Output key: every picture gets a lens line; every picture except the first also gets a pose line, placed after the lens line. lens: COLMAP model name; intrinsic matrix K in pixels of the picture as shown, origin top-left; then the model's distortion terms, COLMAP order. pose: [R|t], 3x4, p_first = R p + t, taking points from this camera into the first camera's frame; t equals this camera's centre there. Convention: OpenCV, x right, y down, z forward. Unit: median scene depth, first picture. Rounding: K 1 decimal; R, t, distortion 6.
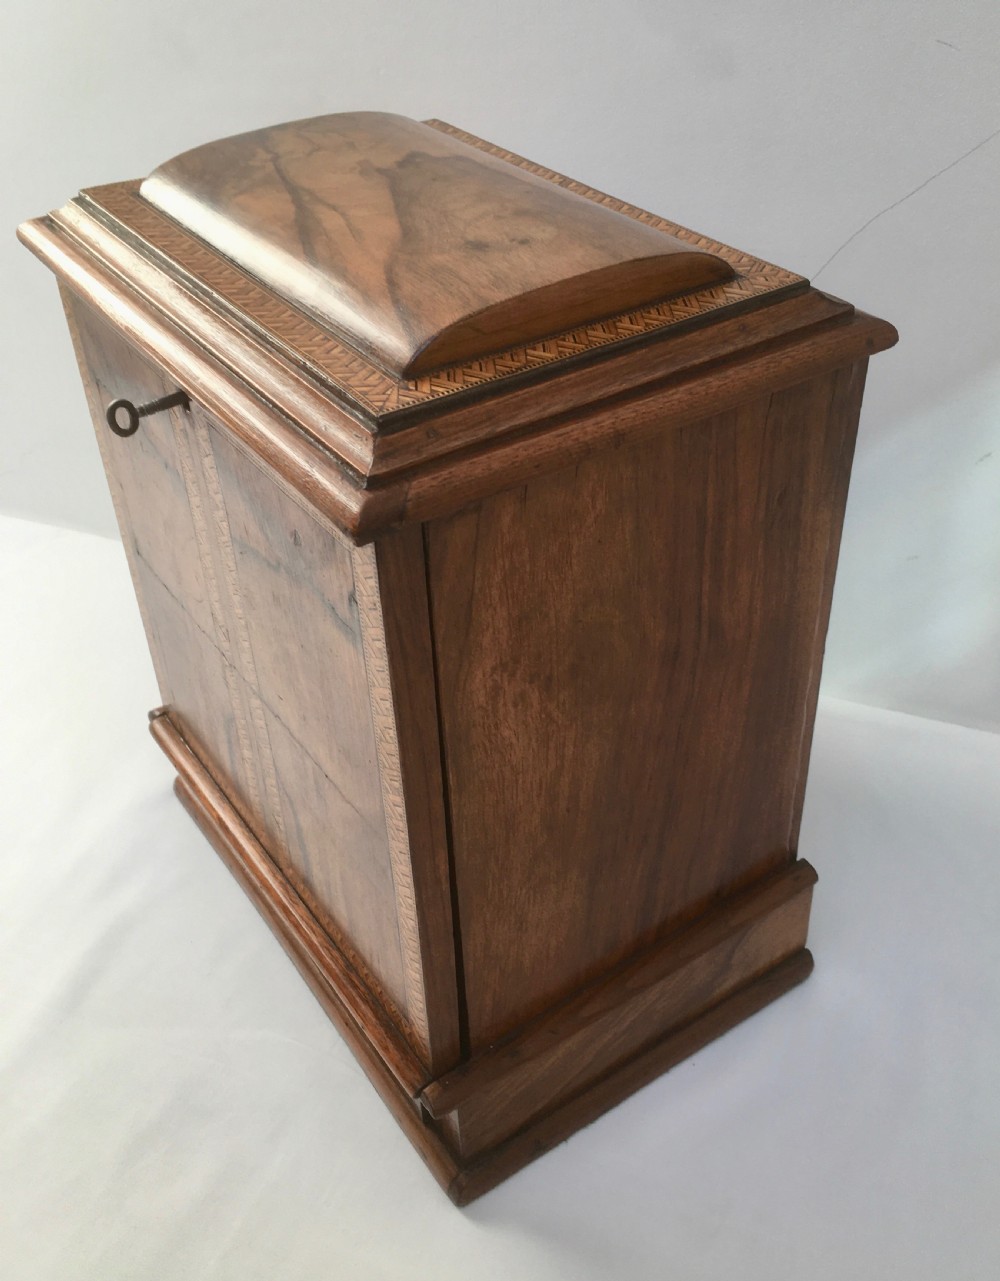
lens RADIAL K [[1285.7, 0, 567.8], [0, 1285.7, 616.7], [0, 0, 1]] dist [0.085858, 0.001877]
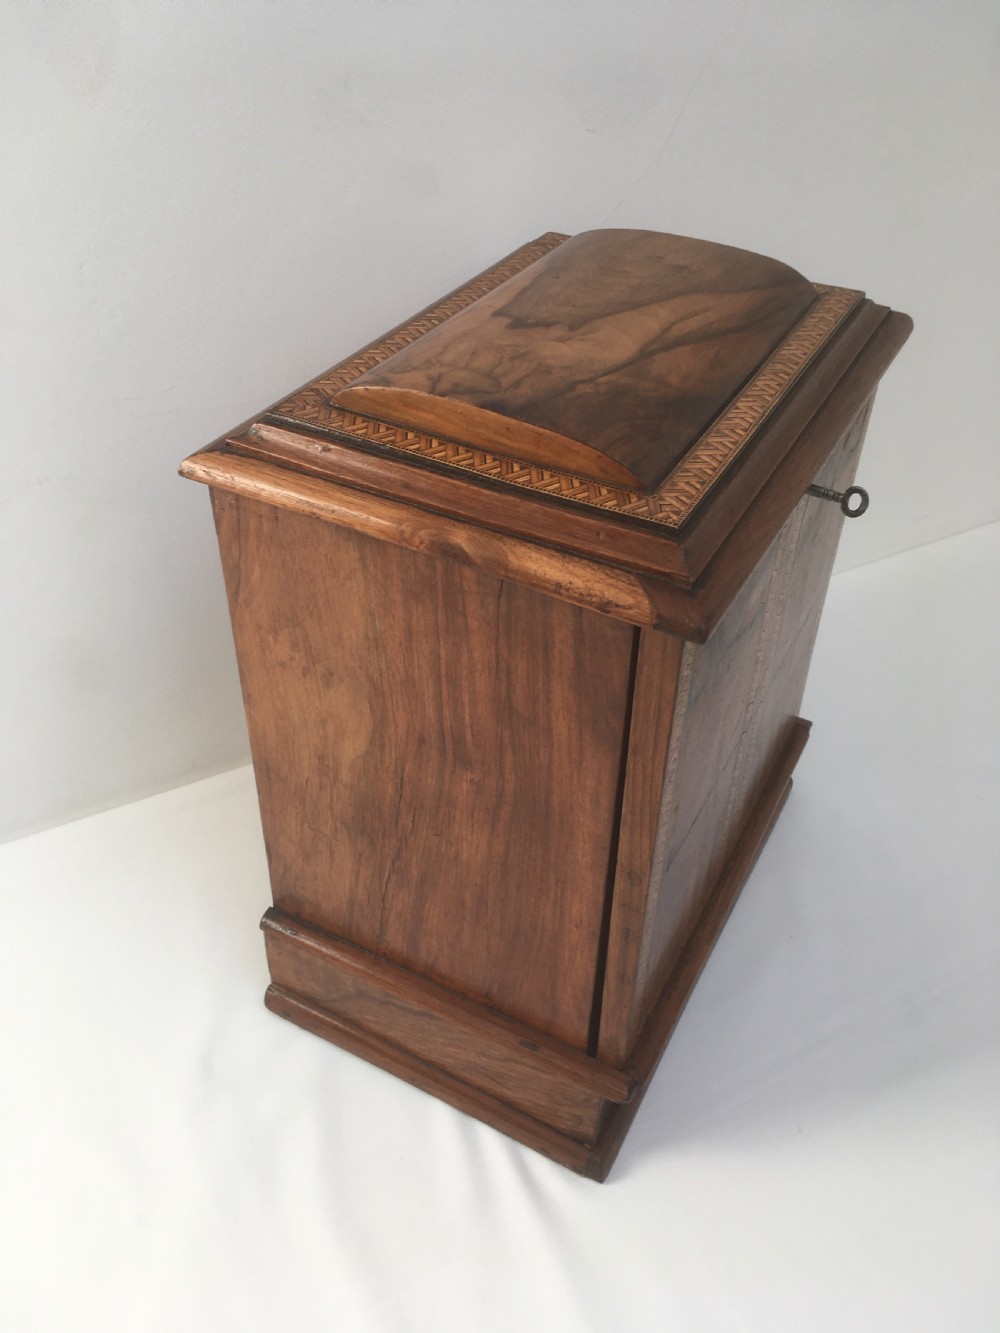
lens RADIAL K [[1128.9, 0, 500.0], [0, 1128.9, 666.5], [0, 0, 1]] dist [0.055221, 0.000386]
pose [[-0.435009, -0.561365, 0.704015, -1.004418], [0.520081, 0.481613, 0.705383, -0.968966], [-0.735040, 0.672992, 0.082449, 1.241655]]
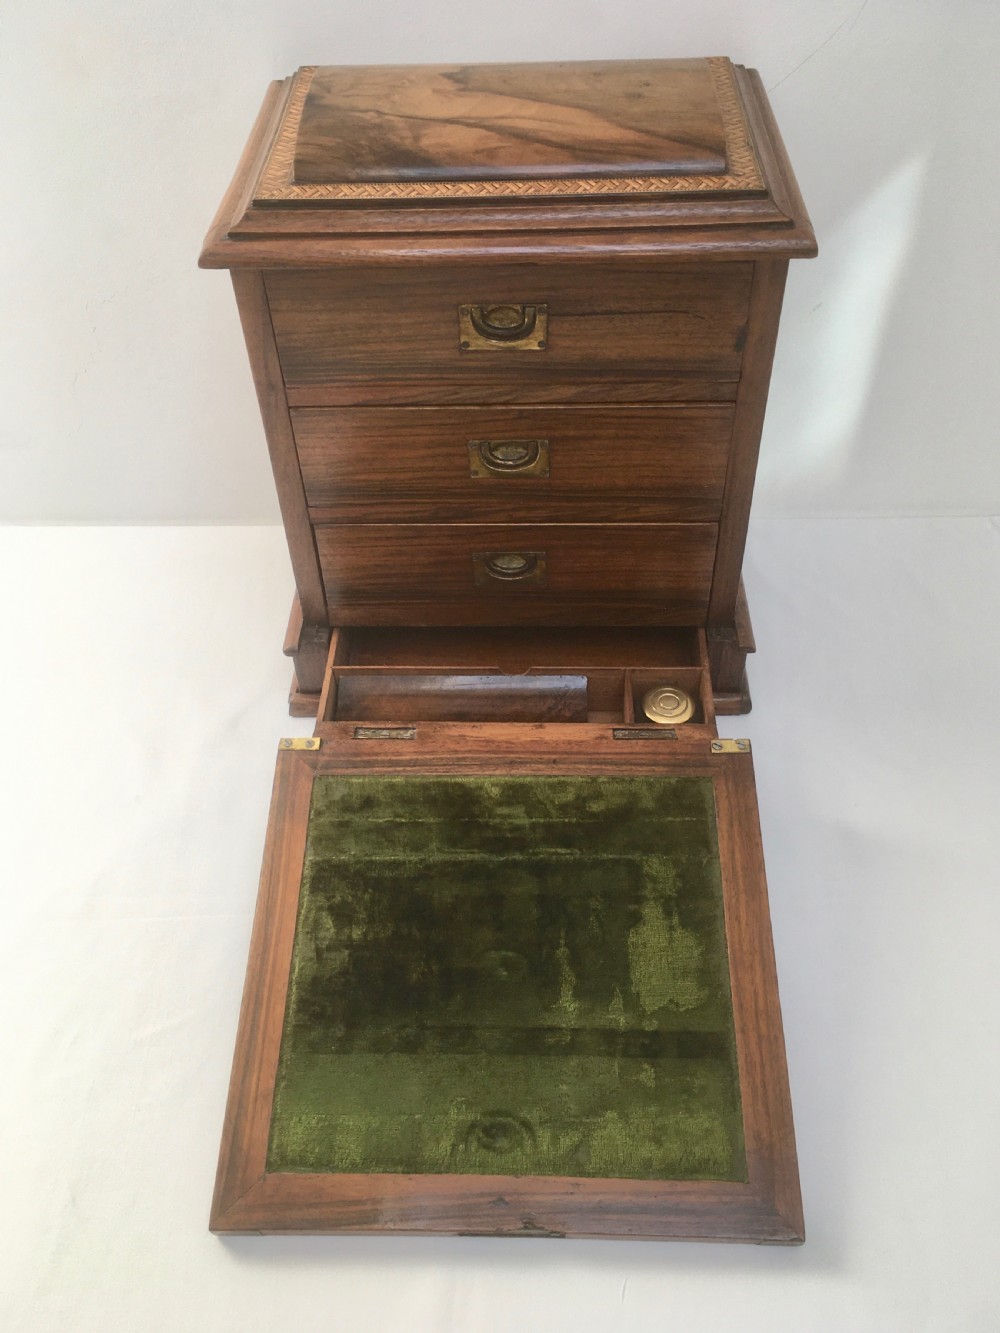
lens RADIAL K [[1145.9, 0, 500.0], [0, 1145.9, 666.5], [0, 0, 1]] dist [0.044008, 0.001946]
pose [[0.604694, -0.581706, 0.544024, -1.209475], [0.487279, 0.810505, 0.325024, -0.246353], [-0.630003, 0.068551, 0.773561, 0.089724]]
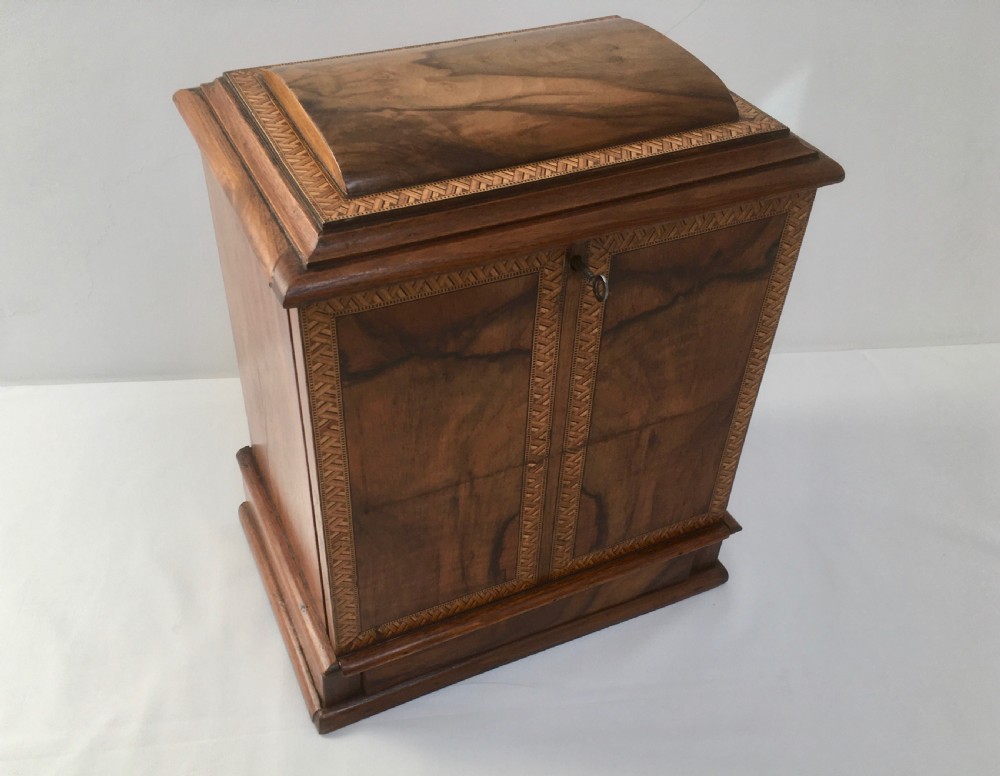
lens RADIAL K [[971.7, 0, 473.4], [0, 971.7, 423.5], [0, 0, 1]] dist [0.074750, 0.006249]
pose [[0.197221, -0.638995, 0.743498, -1.189580], [0.555949, 0.697555, 0.452037, -0.575383], [-0.807480, 0.324196, 0.492821, 0.652512]]
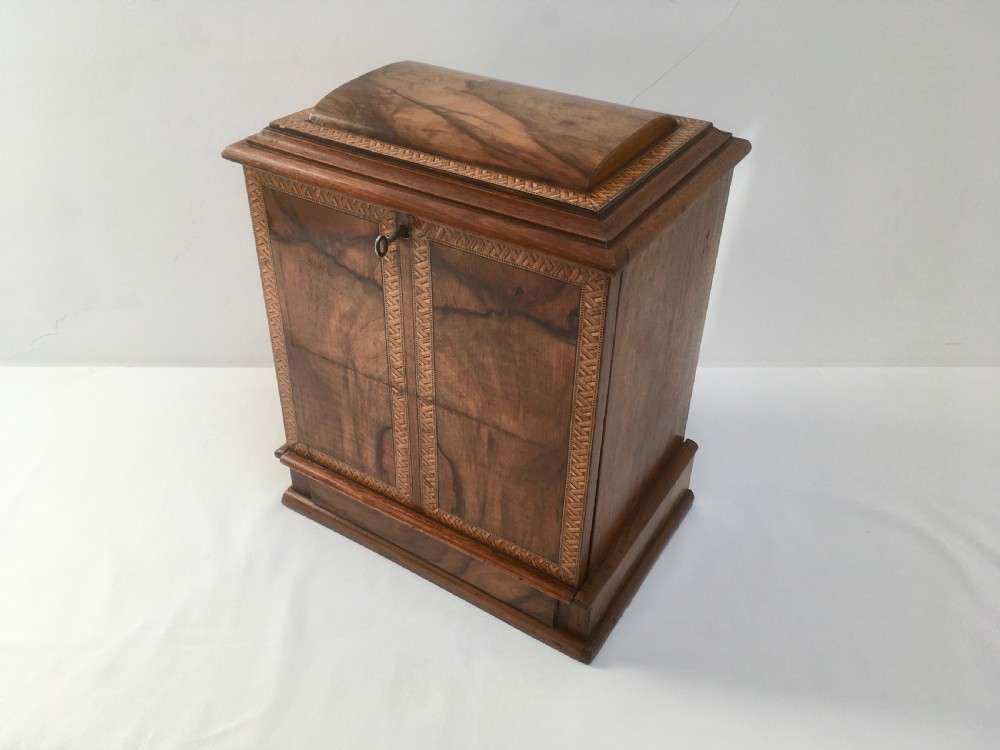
lens RADIAL K [[859.6, 0, 500.0], [0, 859.6, 375.0], [0, 0, 1]] dist [0.044008, 0.001946]
pose [[0.928732, -0.196130, 0.314628, -0.584398], [0.199086, 0.979711, 0.023055, 0.019070], [-0.312766, 0.041226, 0.948935, -0.124543]]
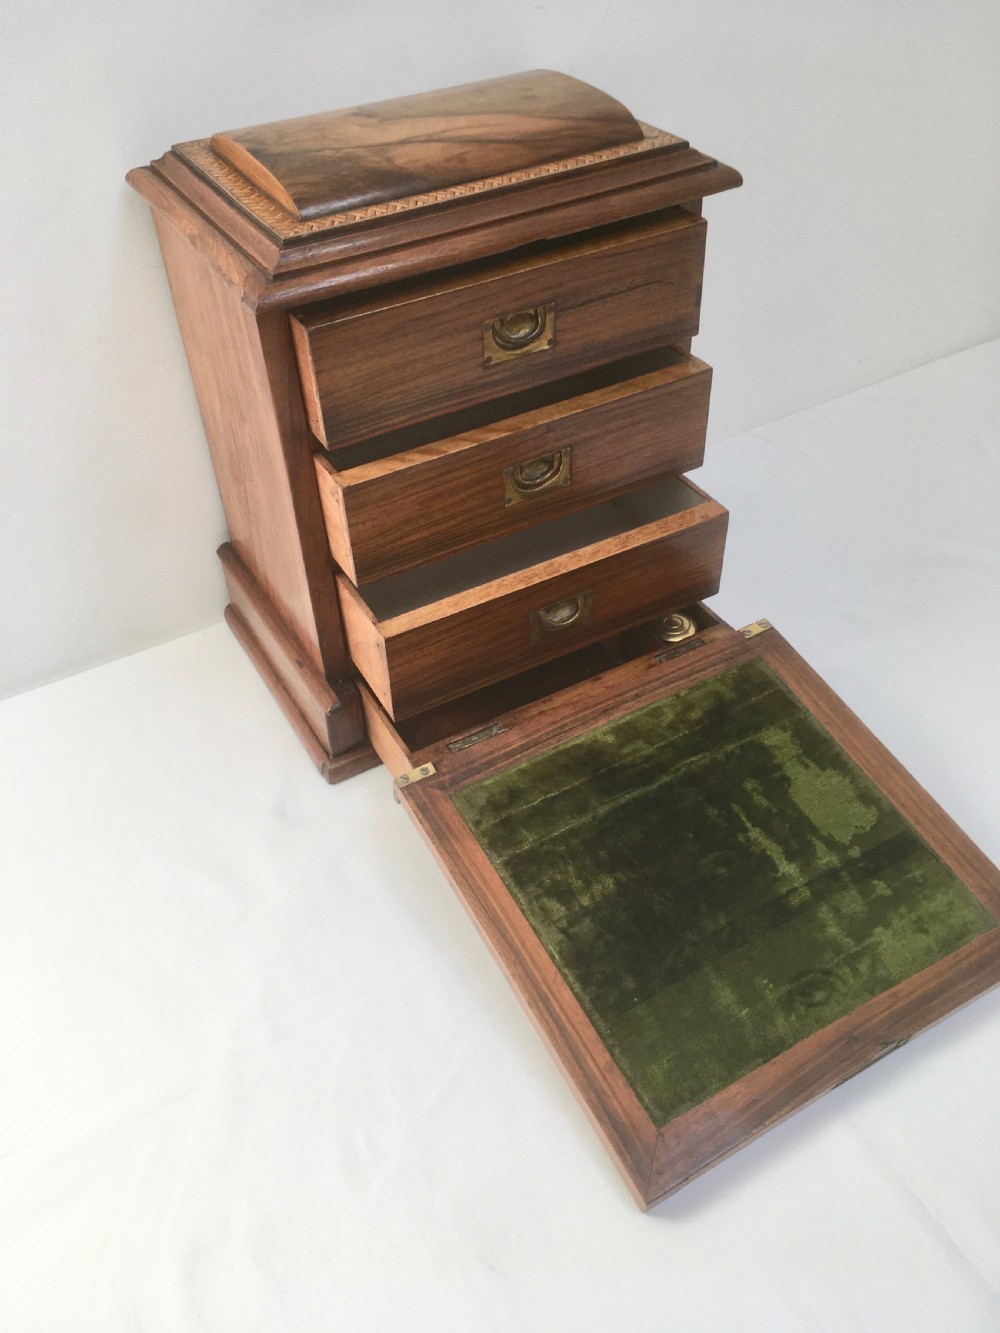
lens RADIAL K [[1128.9, 0, 500.0], [0, 1128.9, 666.5], [0, 0, 1]] dist [0.055221, 0.000386]
pose [[0.101410, -0.654955, 0.748832, -1.602327], [0.614653, 0.633111, 0.470503, -0.514182], [-0.782252, 0.412558, 0.466774, 0.593021]]
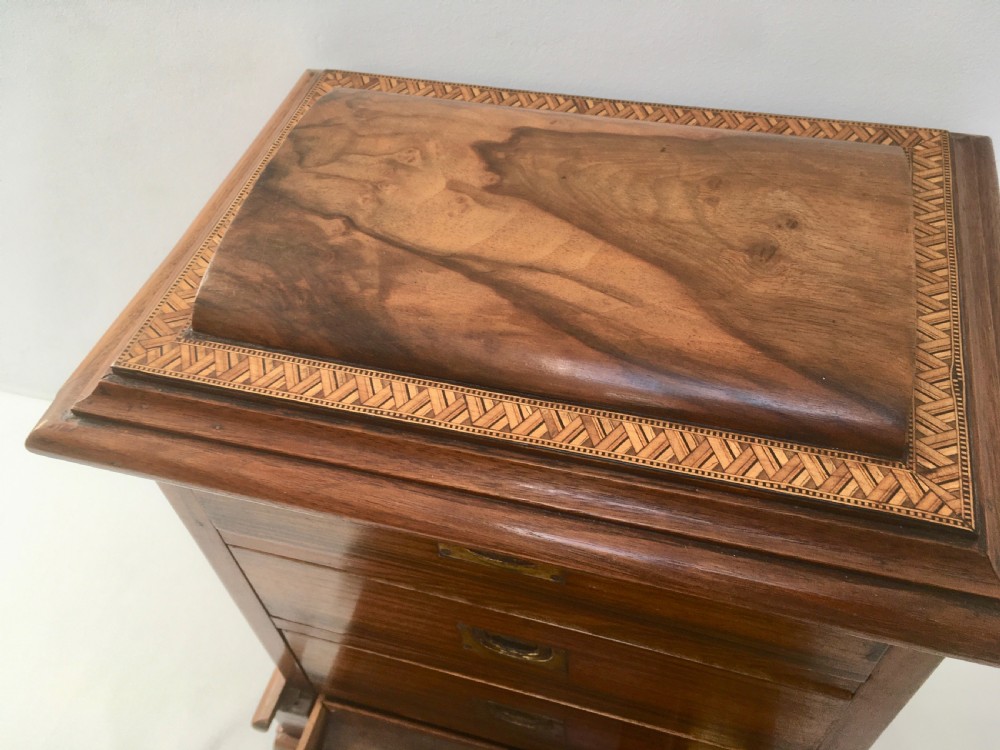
lens RADIAL K [[864.2, 0, 500.0], [0, 864.2, 375.0], [0, 0, 1]] dist [0.044074, -0.005748]
pose [[0.781388, -0.500807, 0.372325, -0.445997], [0.408625, 0.861544, 0.301276, -0.437849], [-0.471655, -0.083272, 0.877842, 0.519146]]
